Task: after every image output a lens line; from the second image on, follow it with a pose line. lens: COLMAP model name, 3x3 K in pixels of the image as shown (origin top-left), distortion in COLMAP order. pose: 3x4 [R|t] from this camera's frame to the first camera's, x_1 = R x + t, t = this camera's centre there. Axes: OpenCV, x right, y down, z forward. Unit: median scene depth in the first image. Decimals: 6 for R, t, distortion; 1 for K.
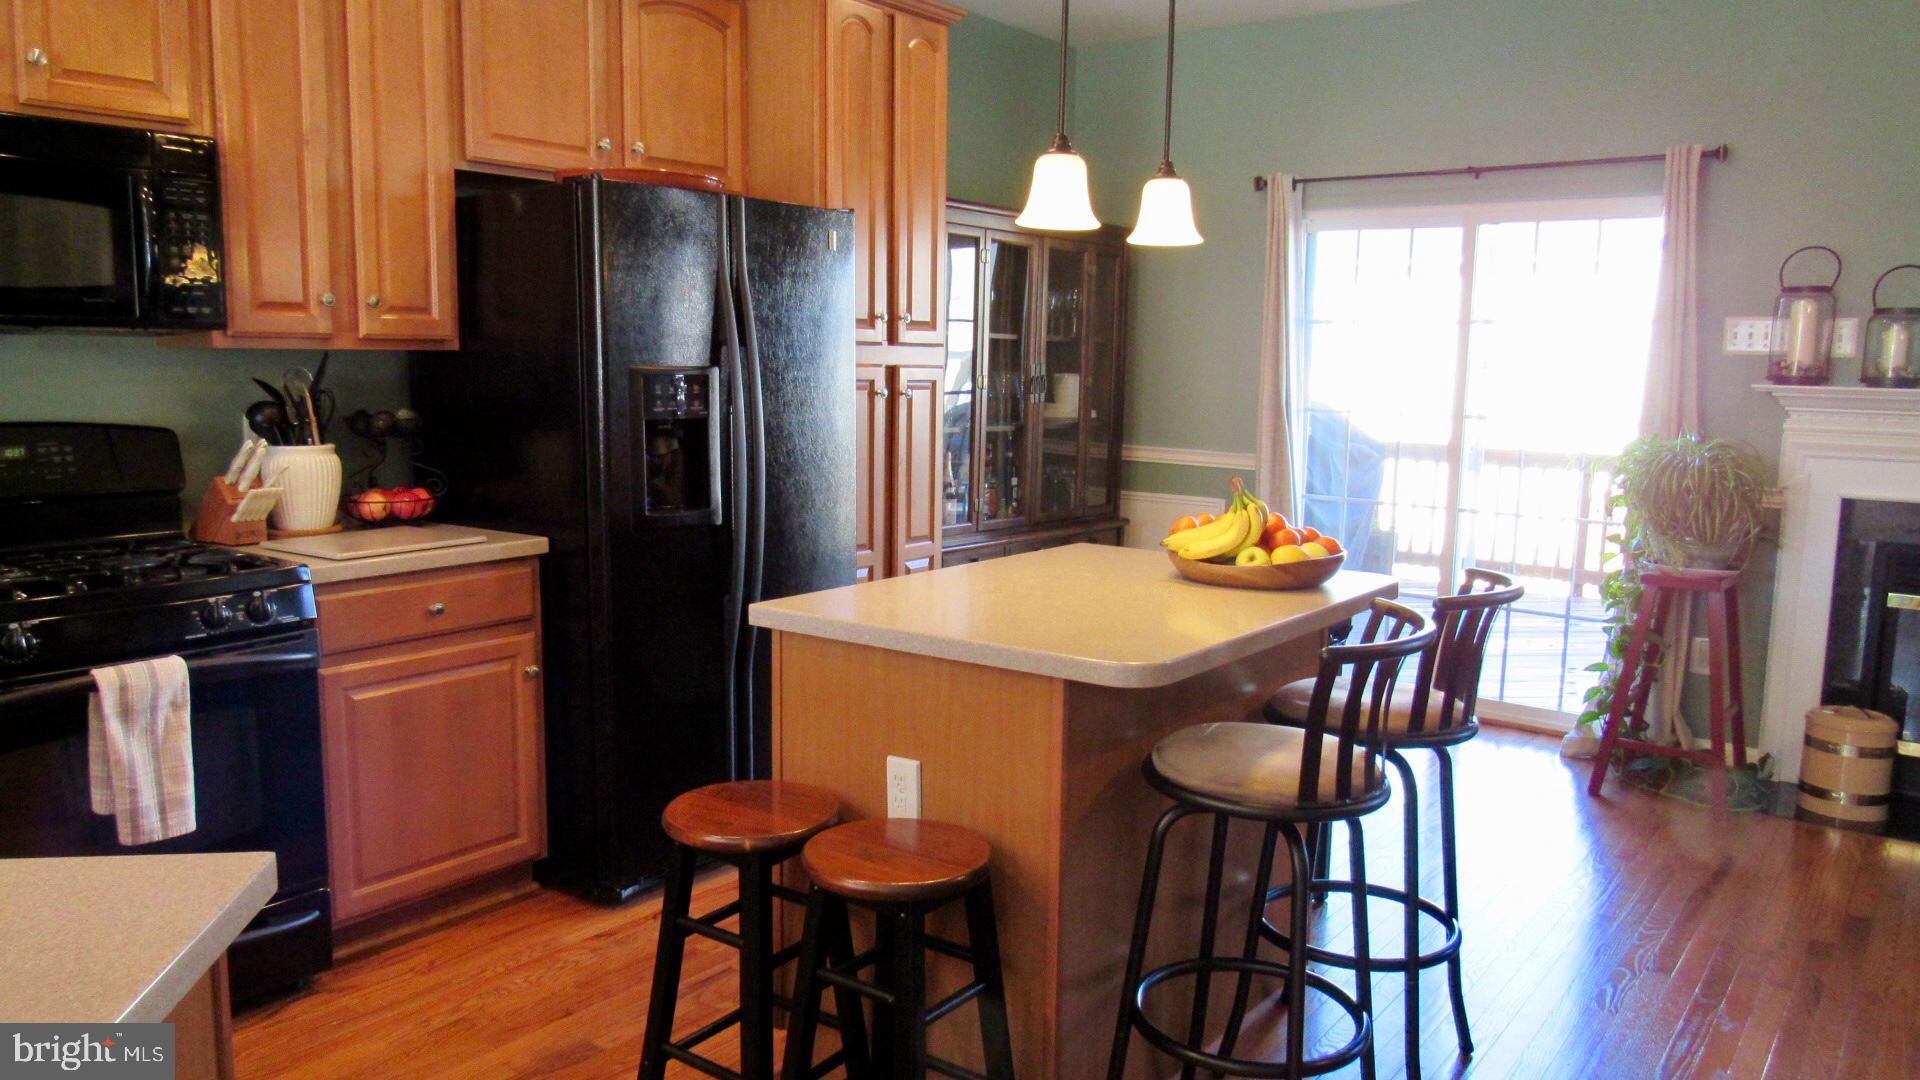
lens RADIAL K [[1387.4, 0, 948.0], [0, 1387.4, 532.8], [0, 0, 1]] dist [-0.020080, 0.009298]
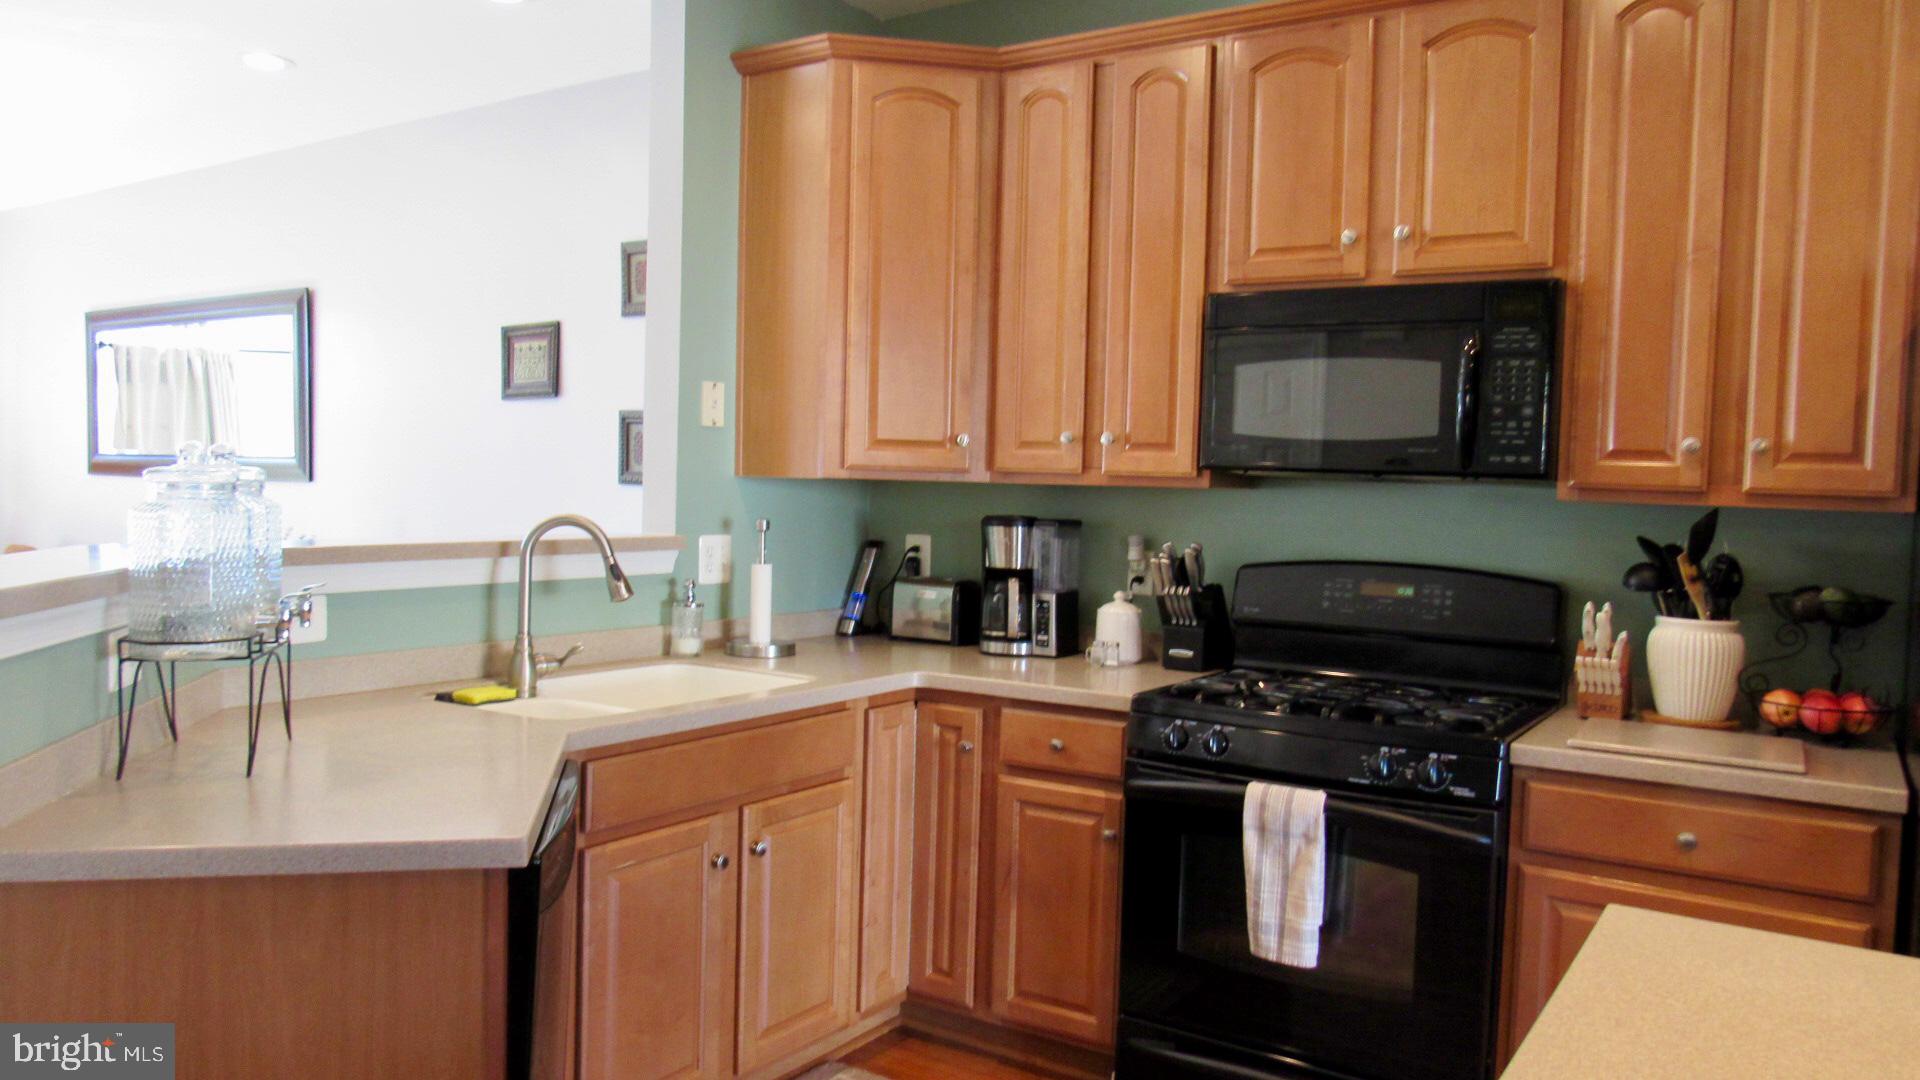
lens RADIAL K [[1387.4, 0, 976.4], [0, 1387.4, 541.2], [0, 0, 1]] dist [-0.020080, 0.009298]
pose [[0.068523, 0.036446, -0.996984, 0.387099], [-0.159448, 0.986887, 0.025118, -0.069739], [0.984825, 0.157246, 0.073436, 0.569928]]
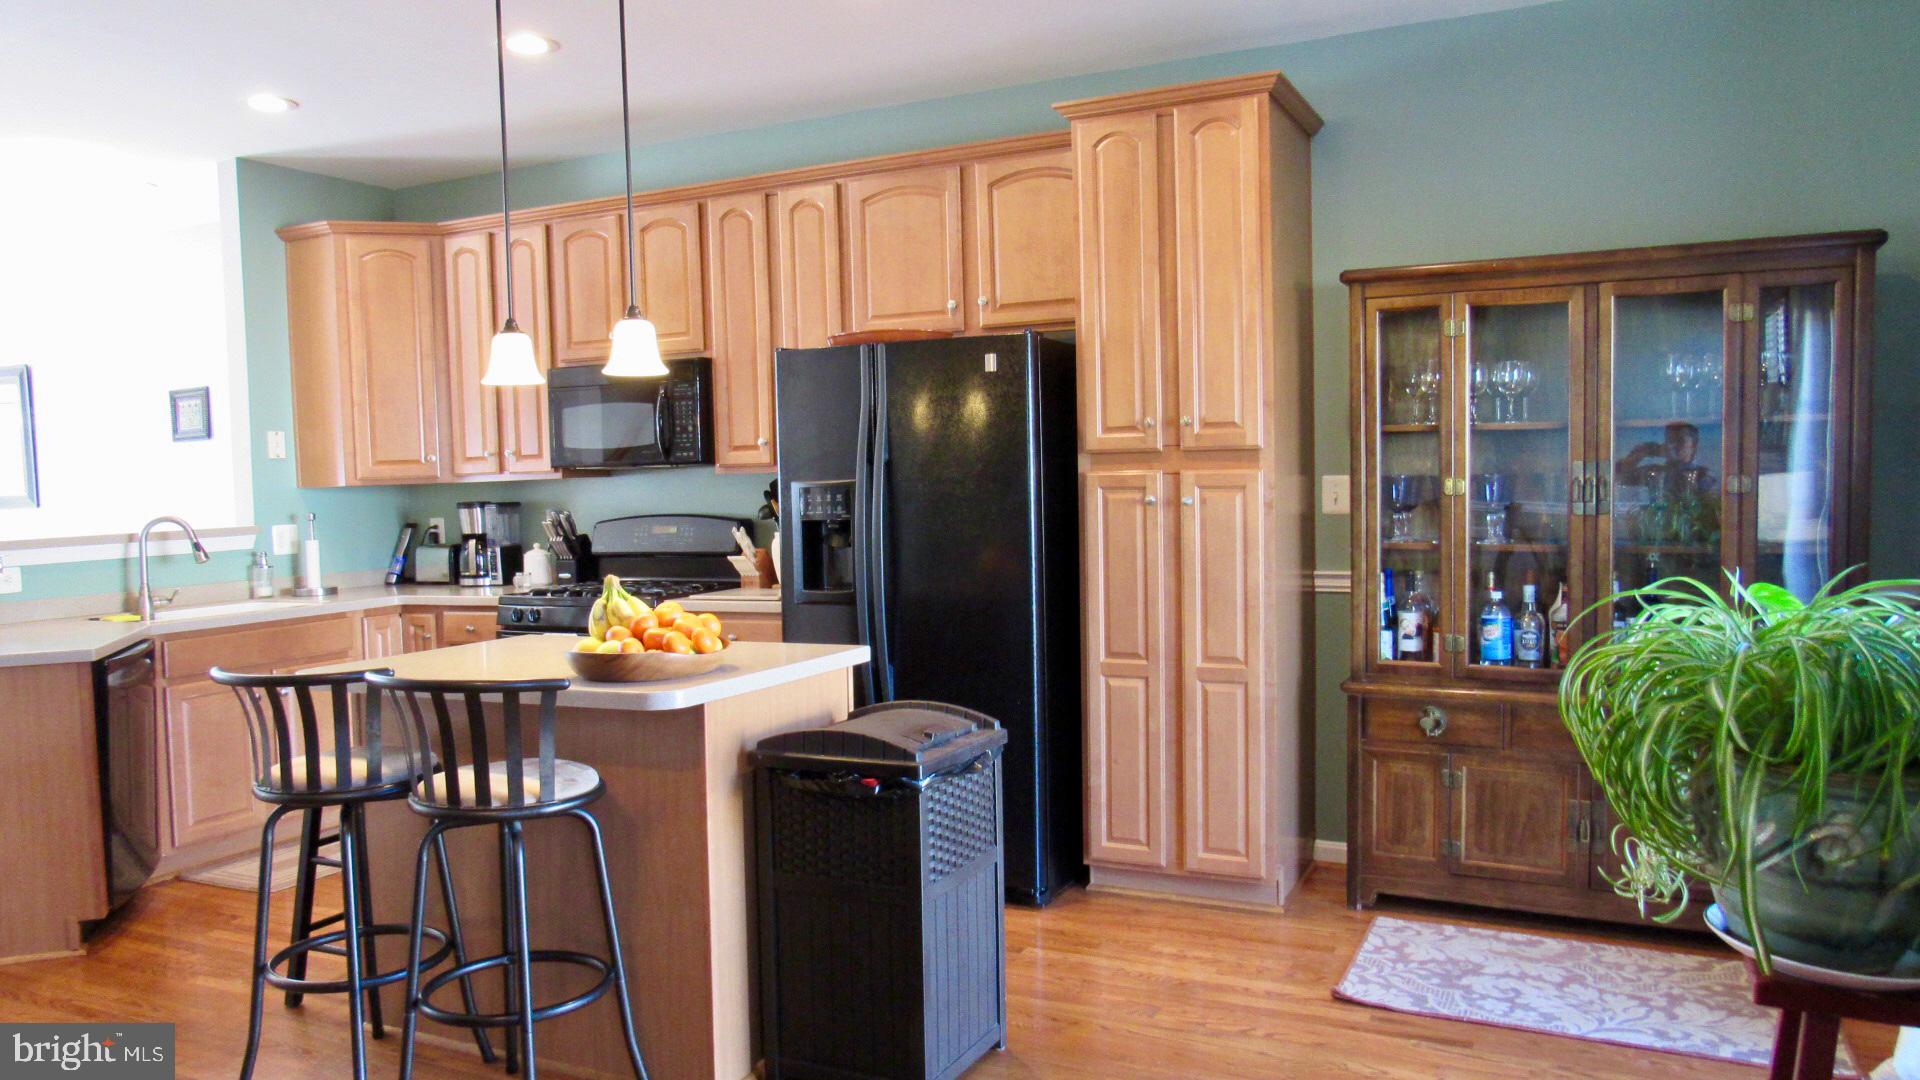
lens RADIAL K [[1387.4, 0, 948.0], [0, 1387.4, 528.9], [0, 0, 1]] dist [-0.020080, 0.009298]
pose [[0.176430, 0.031006, -0.983825, 1.261506], [-0.099339, 0.994961, 0.013542, -0.122273], [0.979288, 0.095343, 0.178621, 1.004110]]
